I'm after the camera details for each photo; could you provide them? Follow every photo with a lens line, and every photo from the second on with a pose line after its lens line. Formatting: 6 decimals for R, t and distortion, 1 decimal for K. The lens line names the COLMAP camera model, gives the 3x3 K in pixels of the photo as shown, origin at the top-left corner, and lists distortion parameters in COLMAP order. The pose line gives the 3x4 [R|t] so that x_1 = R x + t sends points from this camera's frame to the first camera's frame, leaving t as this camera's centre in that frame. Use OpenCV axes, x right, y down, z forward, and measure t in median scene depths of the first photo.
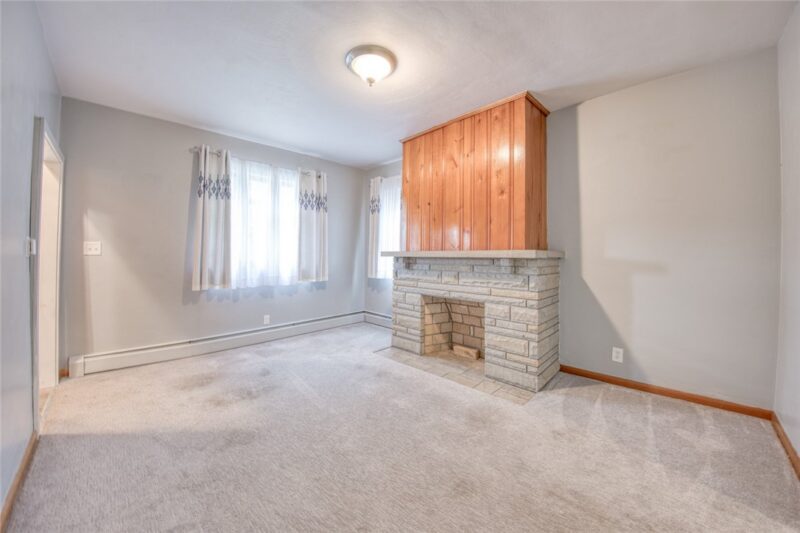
lens RADIAL K [[297.4, 0, 398.6], [0, 297.4, 248.7], [0, 0, 1]] dist [0.000196, -0.000027]
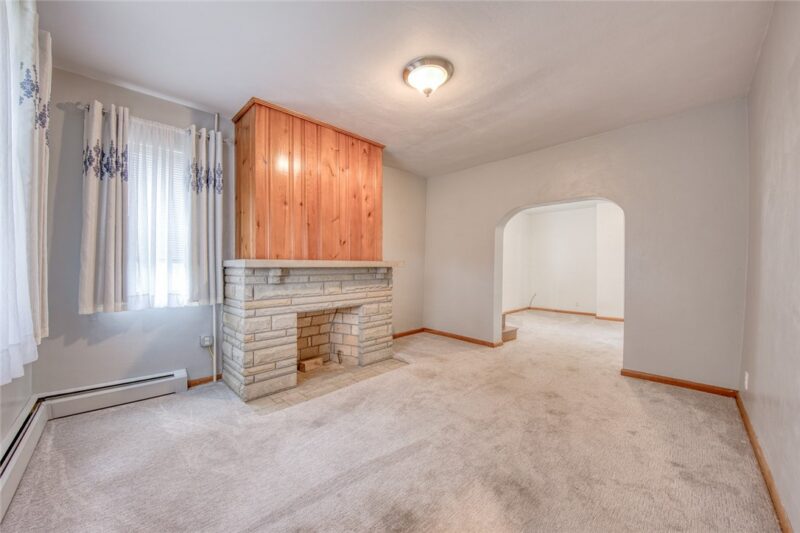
lens RADIAL K [[297.5, 0, 383.1], [0, 297.5, 266.7], [0, 0, 1]] dist [-0.000482, -0.000140]
pose [[0.027682, -0.010710, 0.999559, -0.780892], [-0.020194, 0.999733, 0.011271, 0.012315], [-0.999413, -0.020498, 0.027458, 0.785233]]
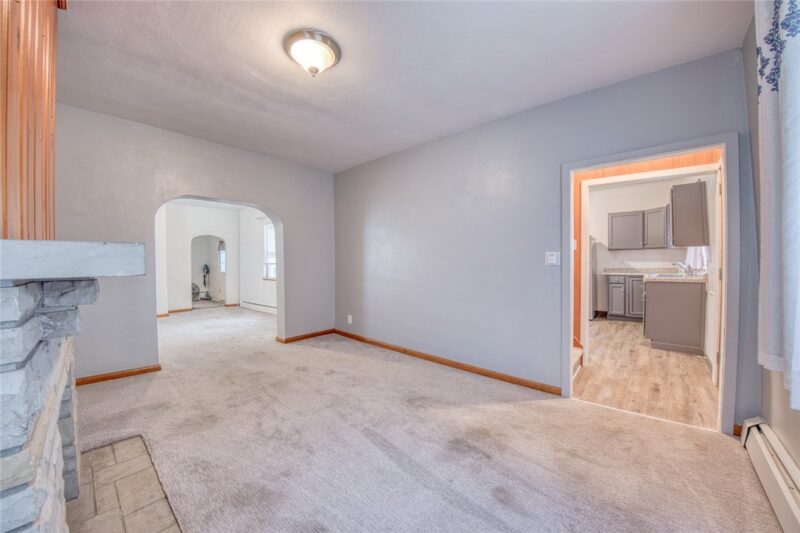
lens RADIAL K [[297.5, 0, 383.1], [0, 297.5, 266.7], [0, 0, 1]] dist [-0.000482, -0.000140]
pose [[-0.999580, -0.004998, -0.028534, -0.198344], [-0.004948, 0.999986, -0.001816, 0.020069], [0.028543, -0.001674, -0.999591, 1.348433]]
